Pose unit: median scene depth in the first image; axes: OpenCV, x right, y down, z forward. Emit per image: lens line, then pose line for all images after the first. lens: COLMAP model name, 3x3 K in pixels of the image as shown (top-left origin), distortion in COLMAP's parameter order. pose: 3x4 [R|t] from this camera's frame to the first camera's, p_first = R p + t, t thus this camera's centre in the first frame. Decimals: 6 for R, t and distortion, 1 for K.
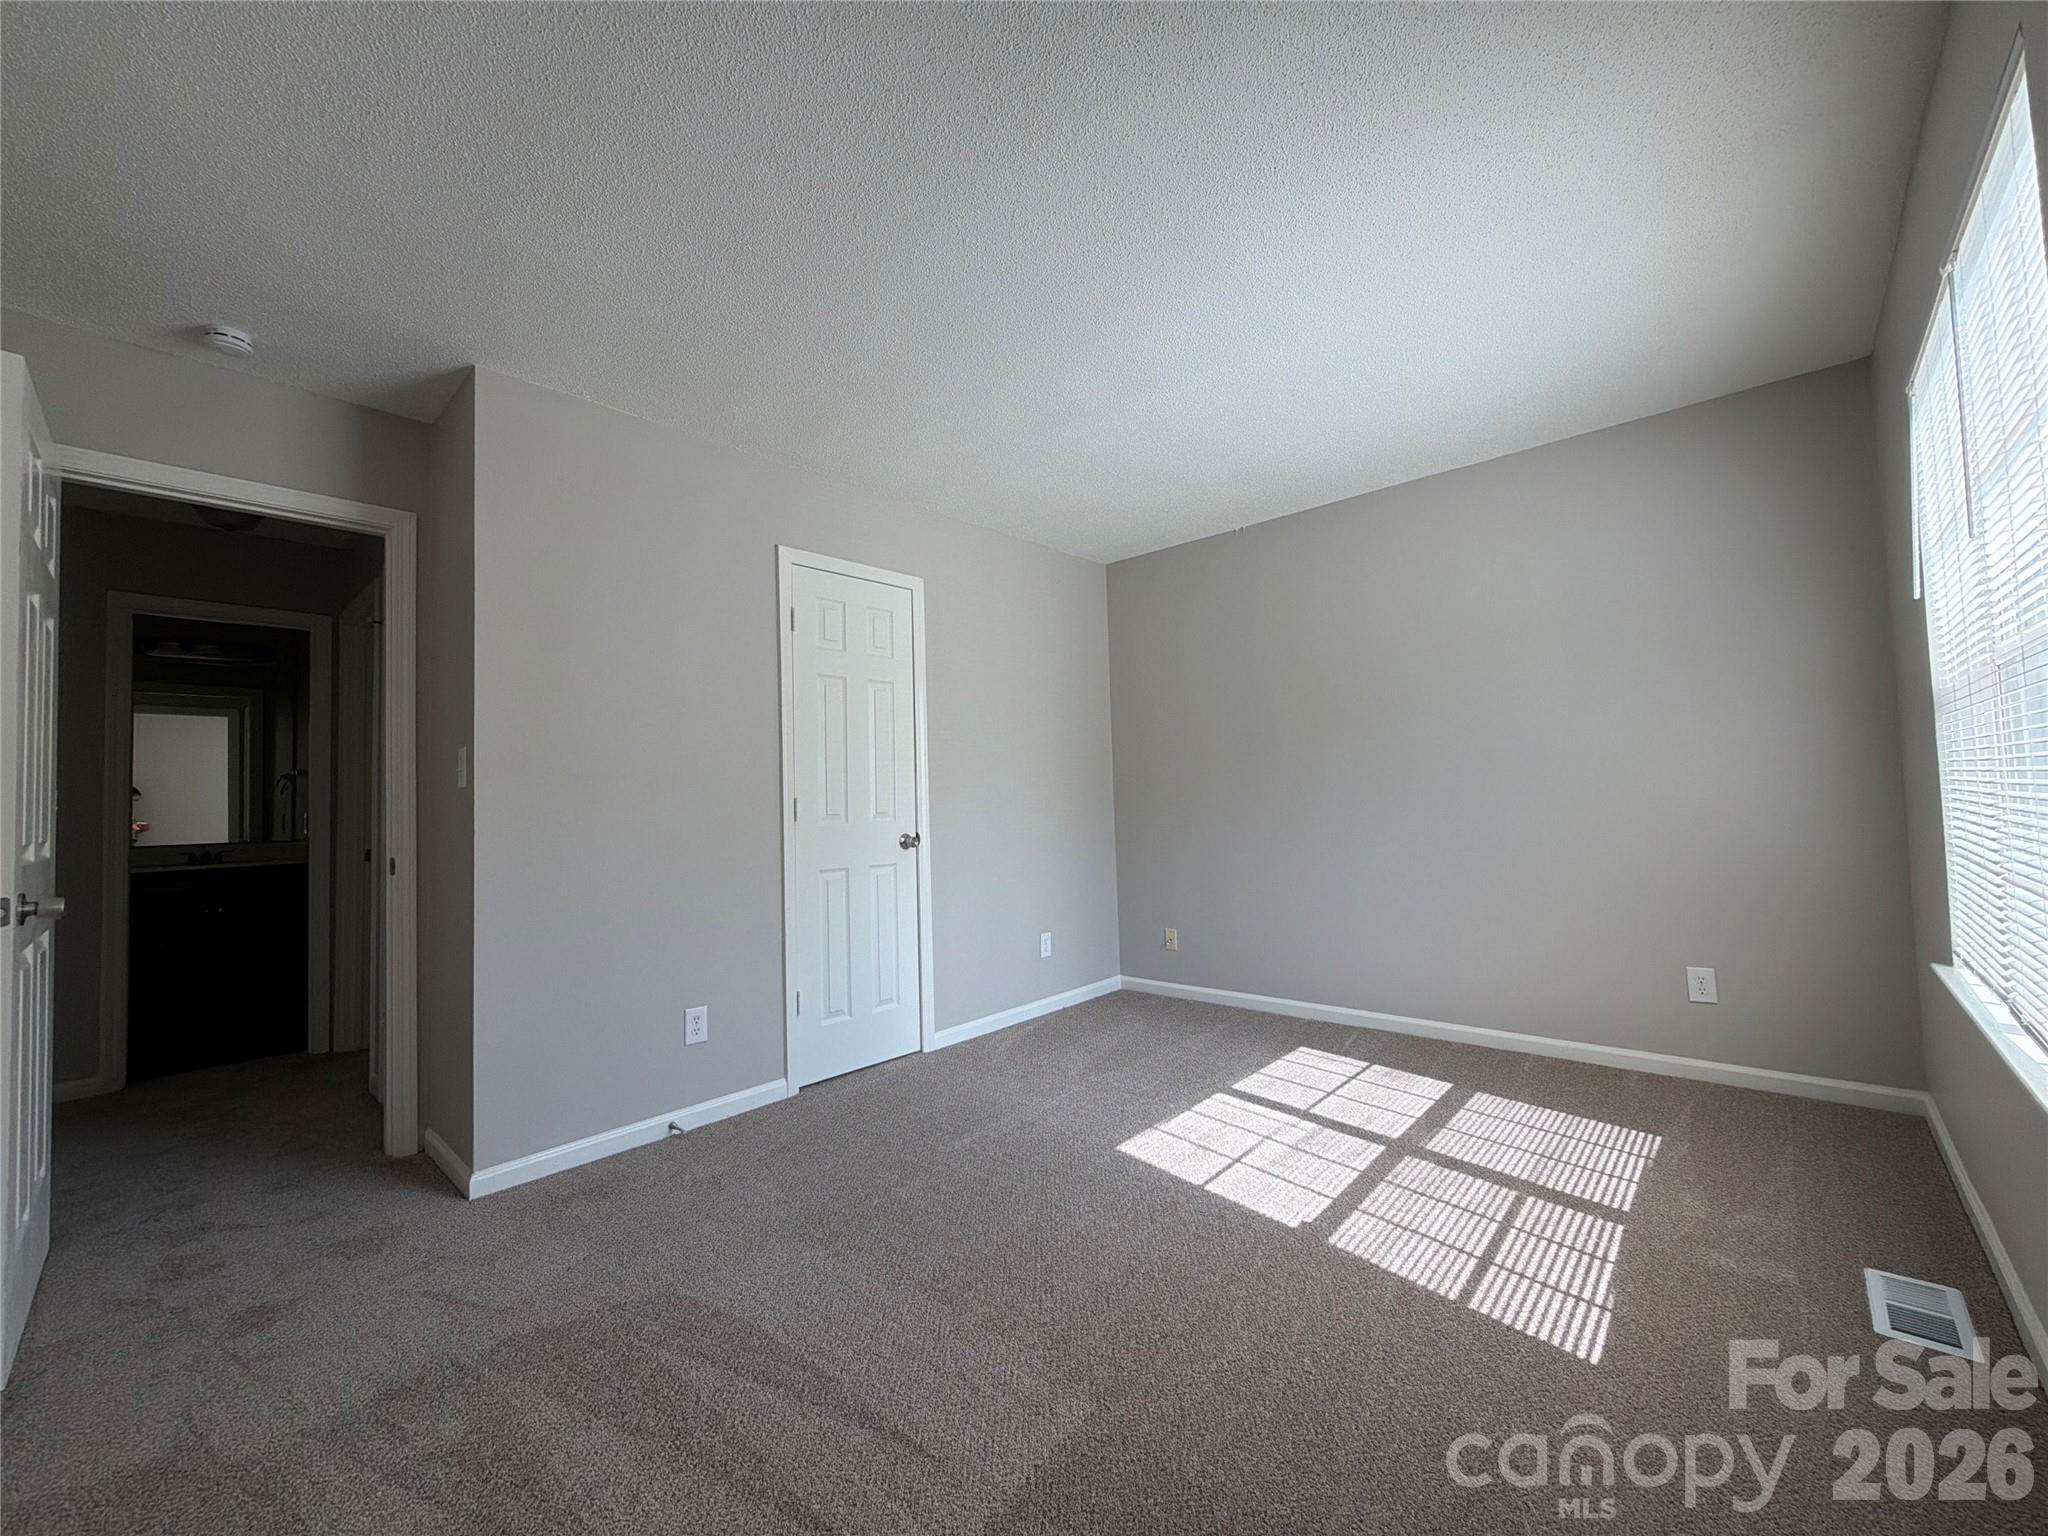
lens RADIAL K [[817.6, 0, 1018.5], [0, 817.6, 766.1], [0, 0, 1]] dist [-0.003182, 0.000054]
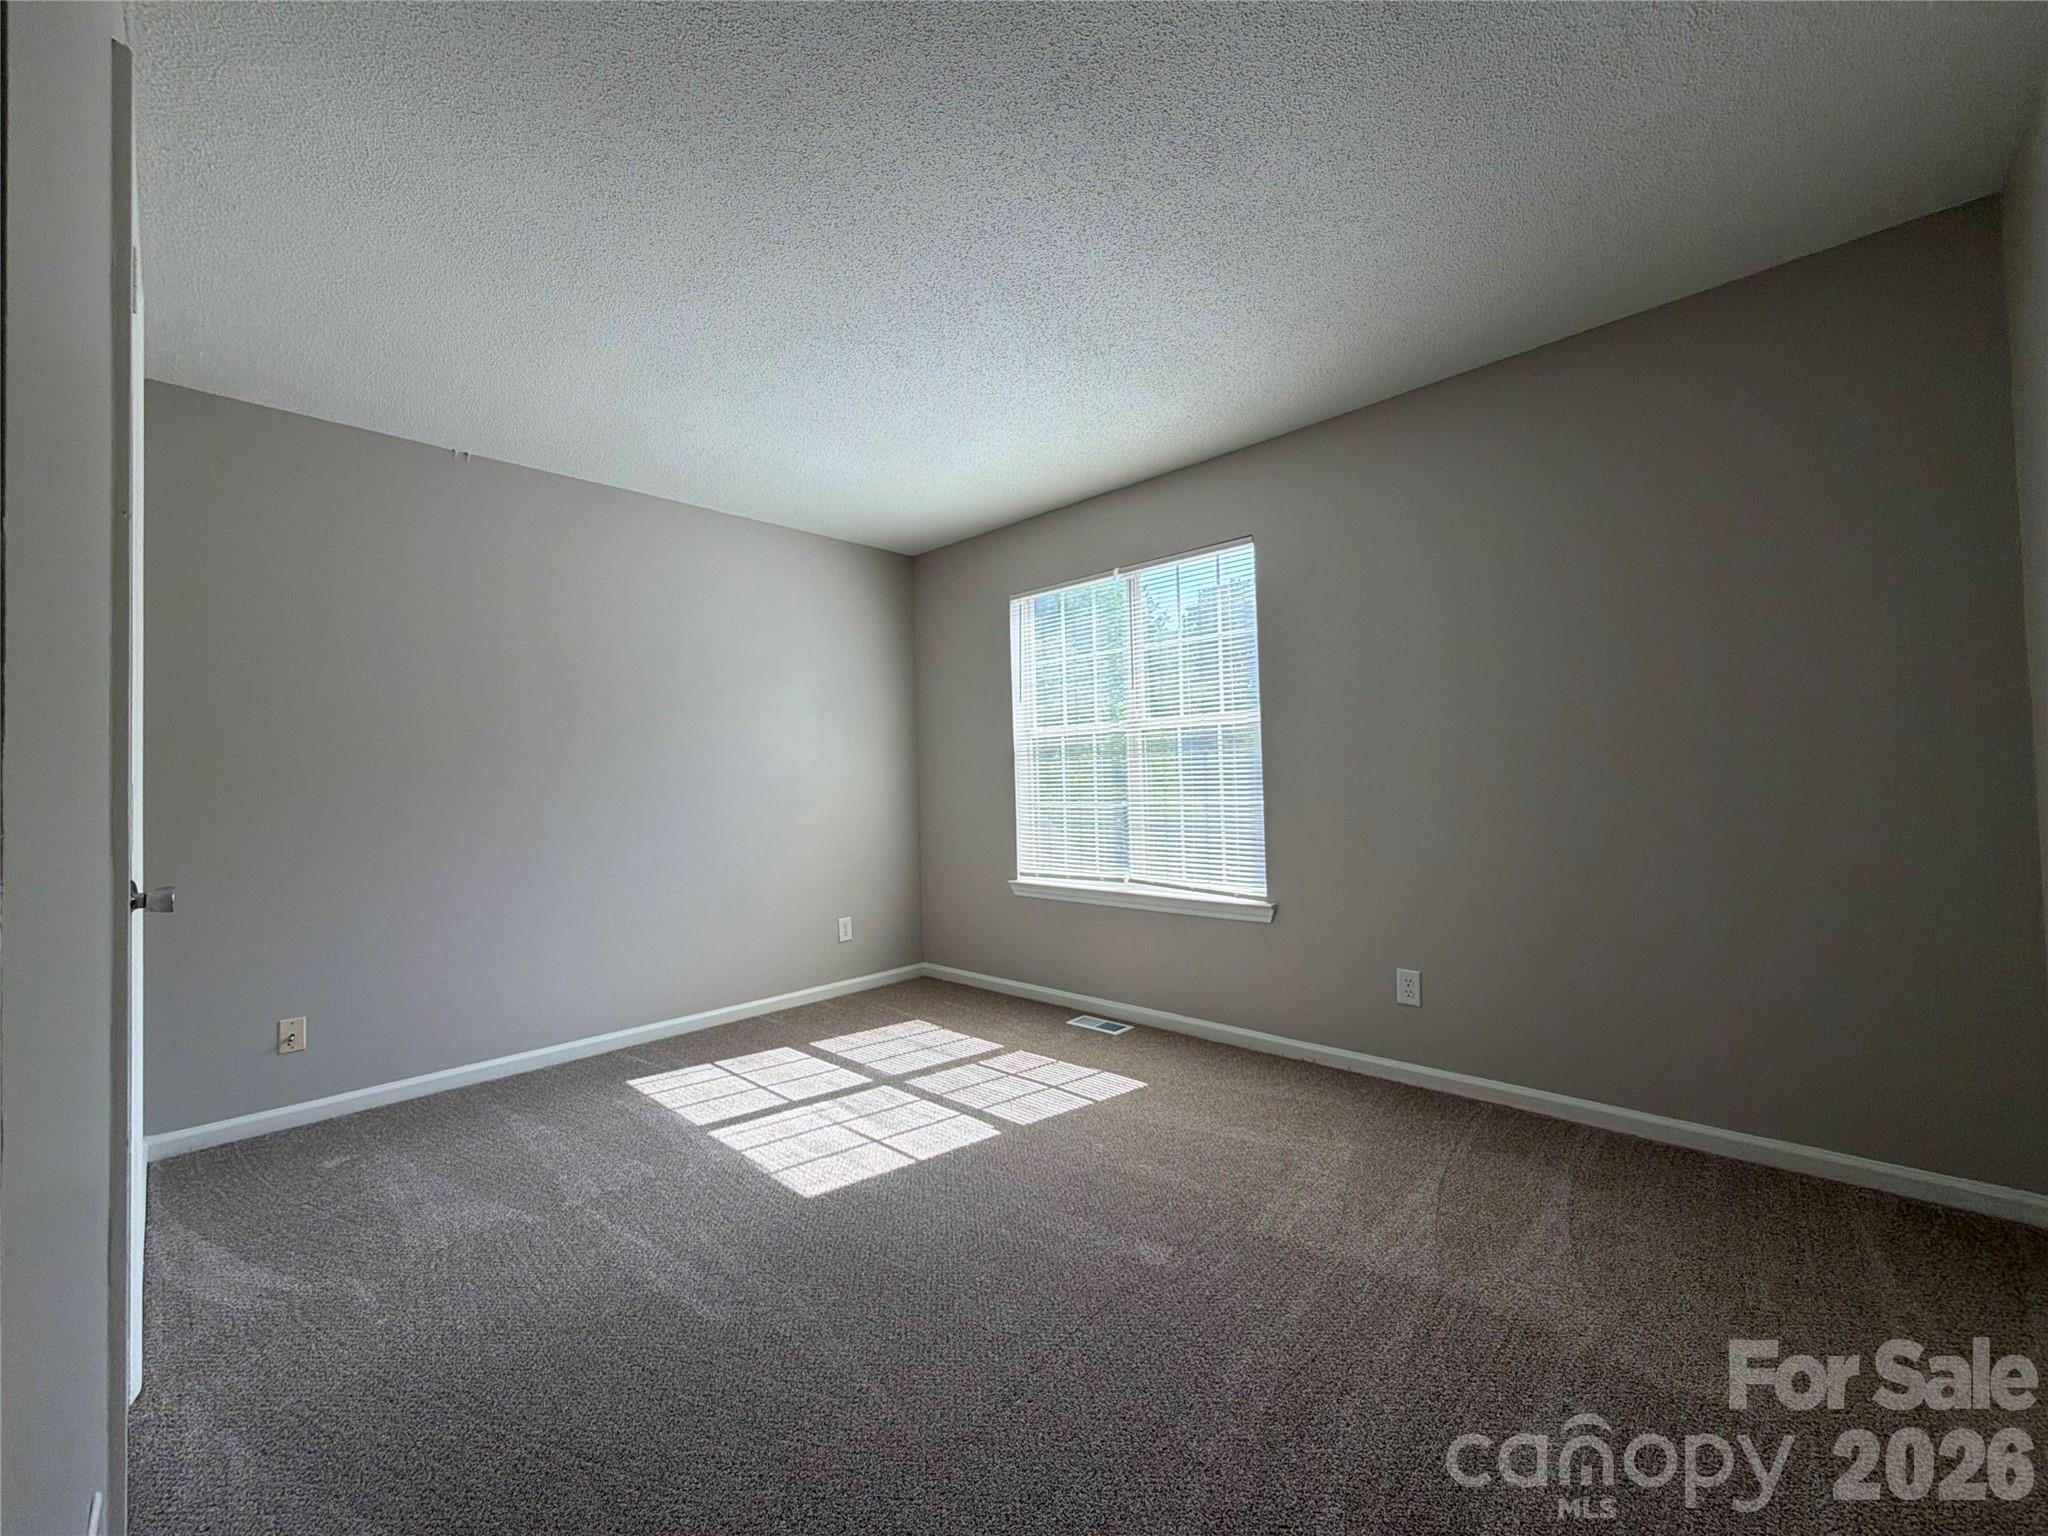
lens RADIAL K [[817.6, 0, 1018.0], [0, 817.6, 785.7], [0, 0, 1]] dist [-0.003182, 0.000054]
pose [[0.025667, 0.028181, 0.999273, -0.697409], [-0.017697, 0.999459, -0.027731, 0.045721], [-0.999514, -0.016972, 0.026151, 0.702411]]
